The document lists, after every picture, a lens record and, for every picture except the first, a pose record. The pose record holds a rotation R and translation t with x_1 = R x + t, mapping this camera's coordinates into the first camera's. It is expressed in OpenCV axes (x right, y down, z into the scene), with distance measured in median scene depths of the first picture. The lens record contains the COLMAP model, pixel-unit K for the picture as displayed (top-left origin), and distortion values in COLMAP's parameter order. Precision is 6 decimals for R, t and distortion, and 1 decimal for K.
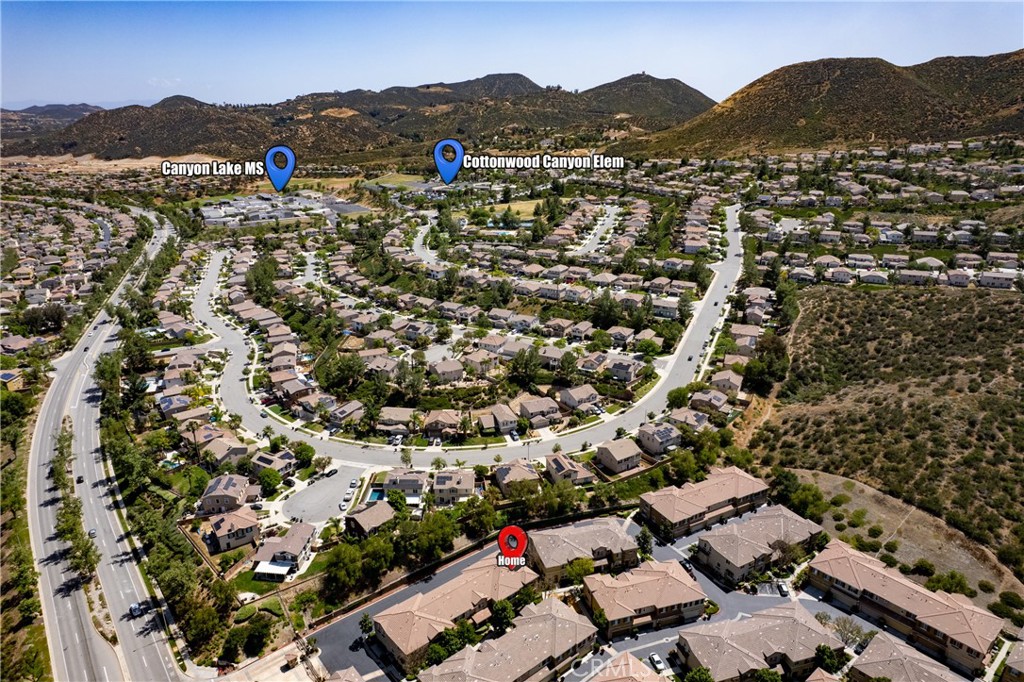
lens RADIAL K [[650.7, 0, 508.9], [0, 650.7, 352.8], [0, 0, 1]] dist [-0.082384, 0.071256]
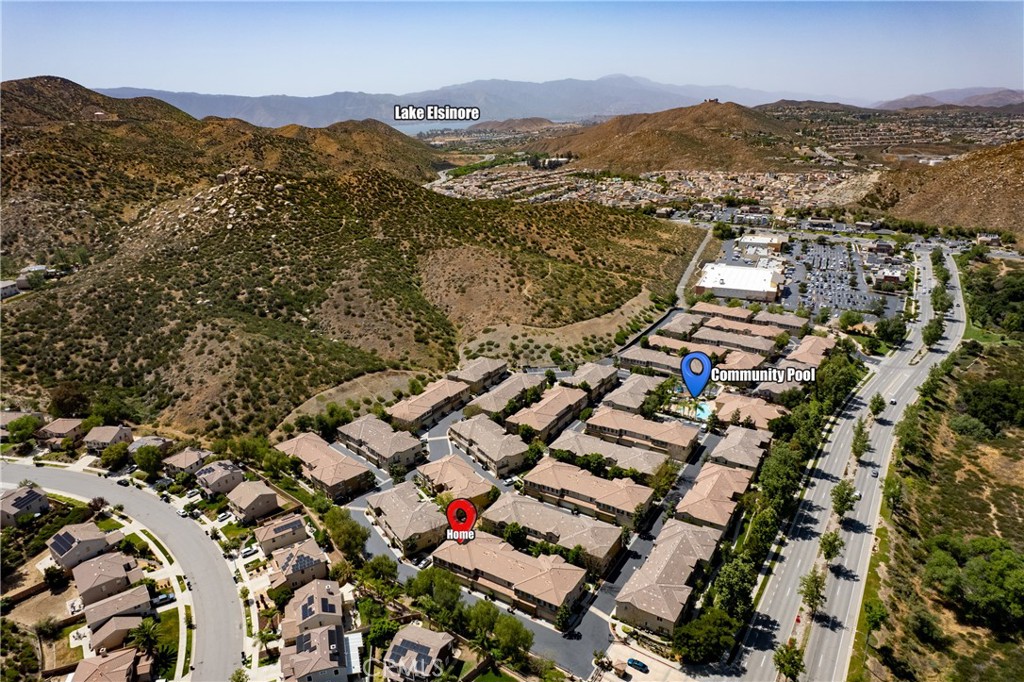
lens RADIAL K [[650.7, 0, 508.9], [0, 650.7, 352.8], [0, 0, 1]] dist [-0.082384, 0.071256]
pose [[-0.303748, -0.288184, 0.908123, -0.618244], [0.393287, 0.830235, 0.395013, -0.195711], [-0.867792, 0.477137, -0.138843, 0.700634]]
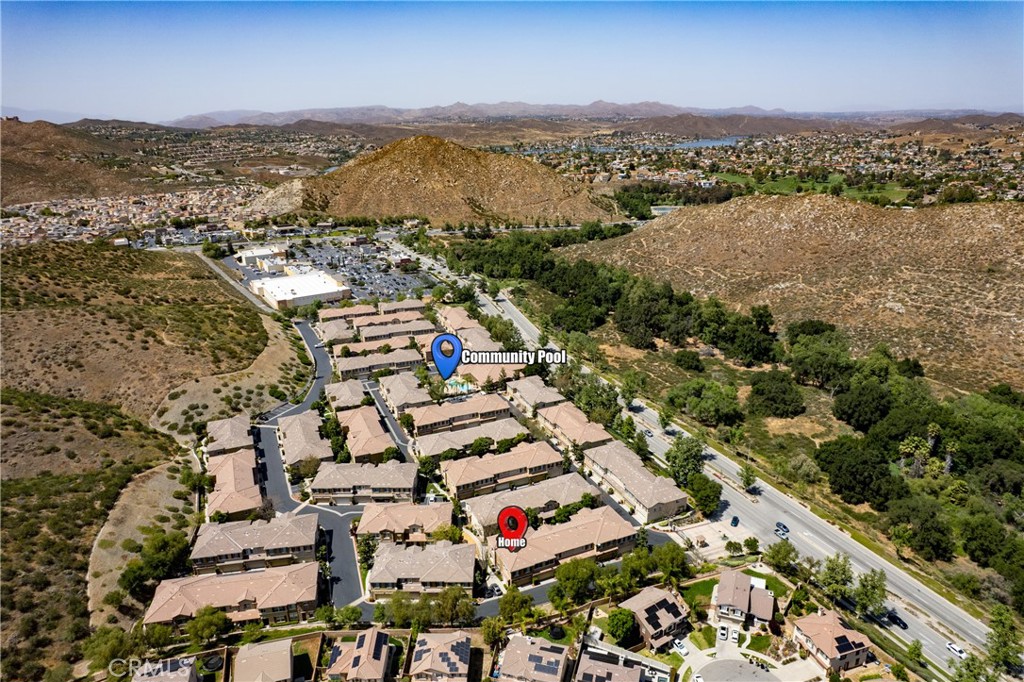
lens RADIAL K [[650.7, 0, 508.9], [0, 650.7, 352.8], [0, 0, 1]] dist [-0.082384, 0.071256]
pose [[-0.958999, -0.041667, 0.280328, -0.177464], [0.157247, 0.744684, 0.648628, -0.380805], [-0.235783, 0.666115, -0.707600, 1.120198]]
